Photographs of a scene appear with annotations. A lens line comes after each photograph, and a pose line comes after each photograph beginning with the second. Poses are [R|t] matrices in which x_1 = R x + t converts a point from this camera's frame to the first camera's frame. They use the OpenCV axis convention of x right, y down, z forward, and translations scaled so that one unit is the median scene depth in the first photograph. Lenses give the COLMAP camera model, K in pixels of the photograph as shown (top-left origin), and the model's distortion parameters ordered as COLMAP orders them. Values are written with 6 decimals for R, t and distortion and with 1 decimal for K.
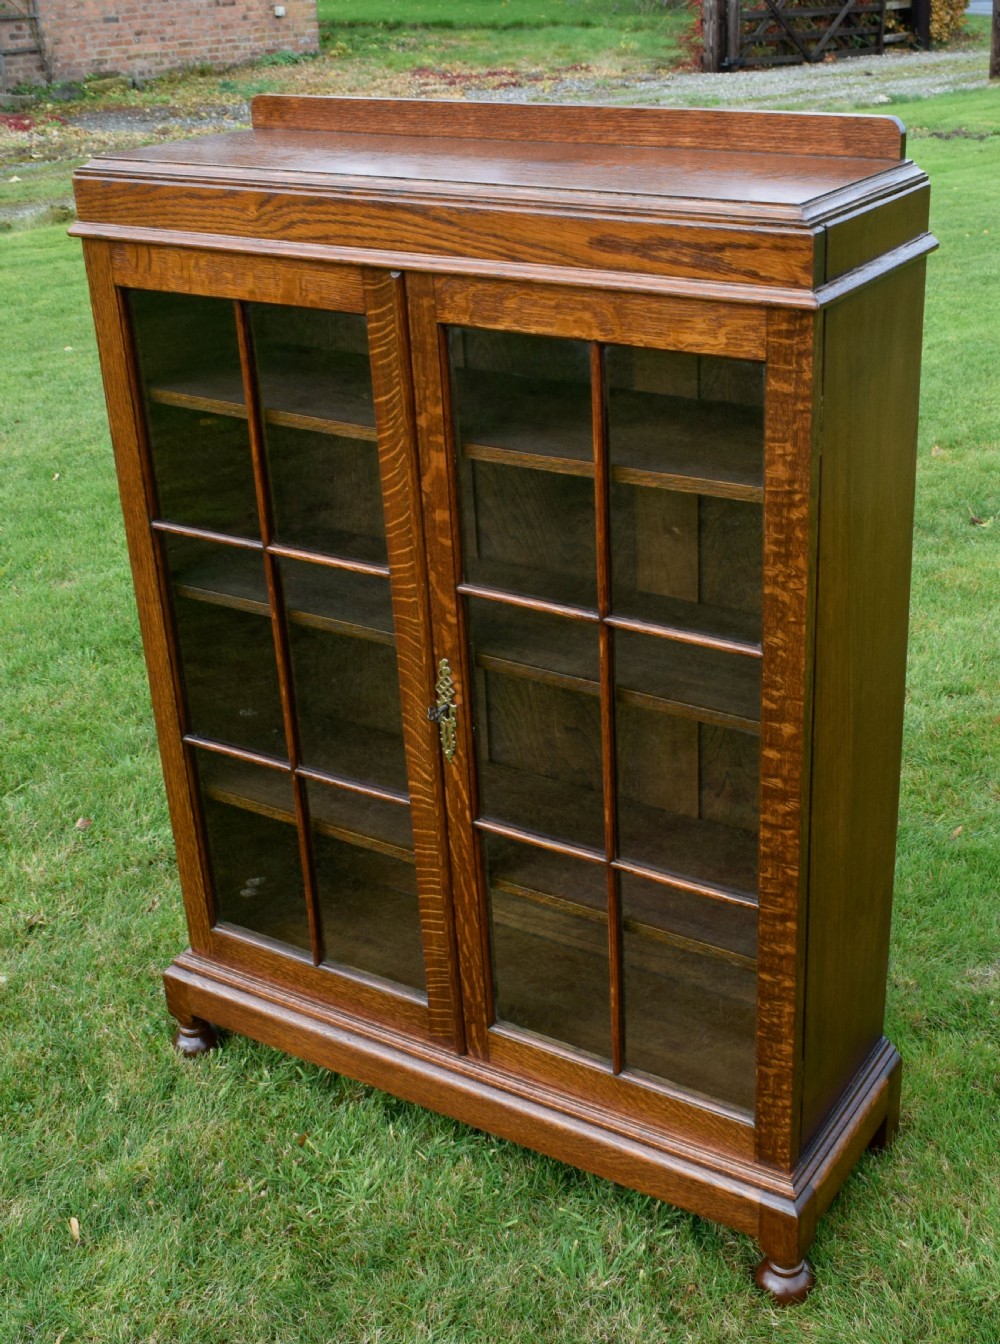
lens RADIAL K [[1644.7, 0, 591.8], [0, 1644.7, 659.5], [0, 0, 1]] dist [-0.020073, 0.000000]
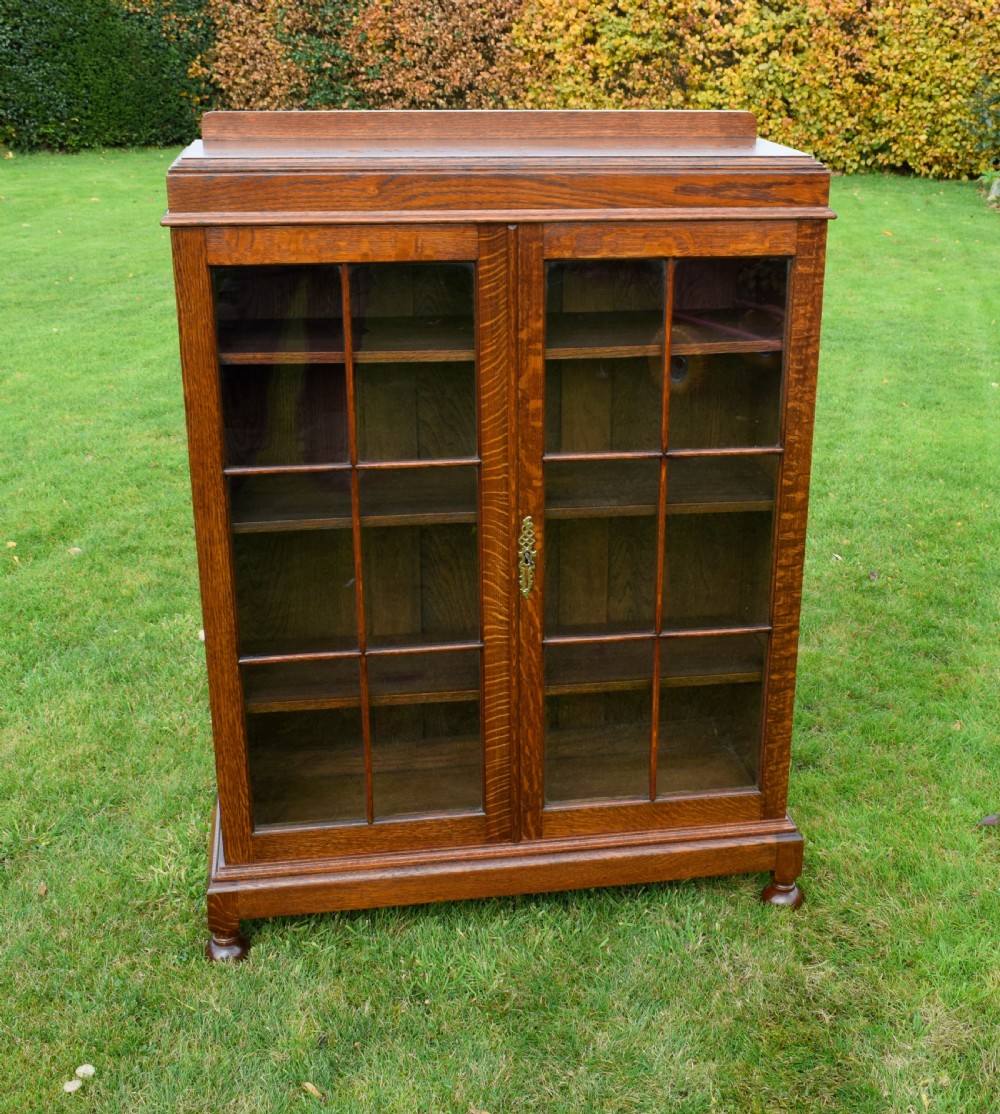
lens RADIAL K [[1487.2, 0, 589.9], [0, 1487.2, 556.7], [0, 0, 1]] dist [-0.028076, 0.000000]
pose [[0.746390, -0.194841, 0.636348, -0.814564], [0.245989, 0.969238, 0.008240, 0.033160], [-0.618377, 0.150384, 0.771358, 0.044419]]
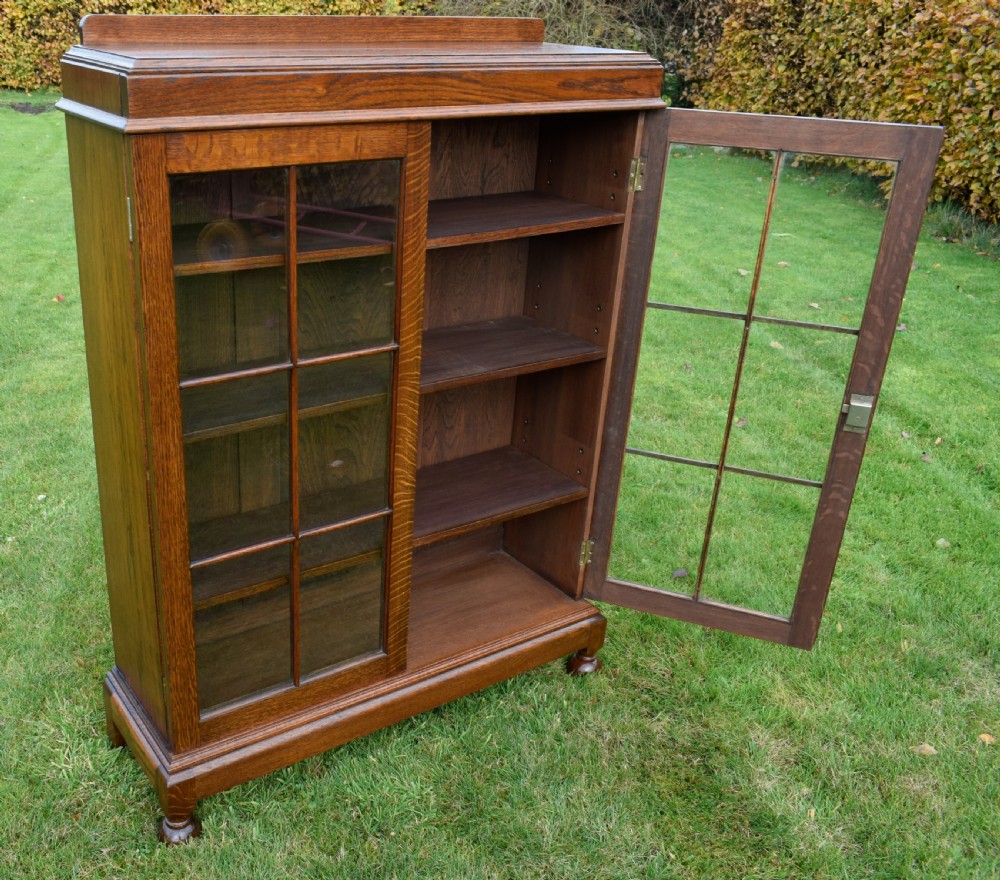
lens RADIAL K [[1019.7, 0, 368.1], [0, 1019.7, 442.5], [0, 0, 1]] dist [-0.018704, 0.000000]
pose [[0.458624, -0.326190, 0.826598, -0.874594], [0.337487, 0.924435, 0.177549, -0.137920], [-0.822050, 0.197538, 0.534053, 0.561473]]
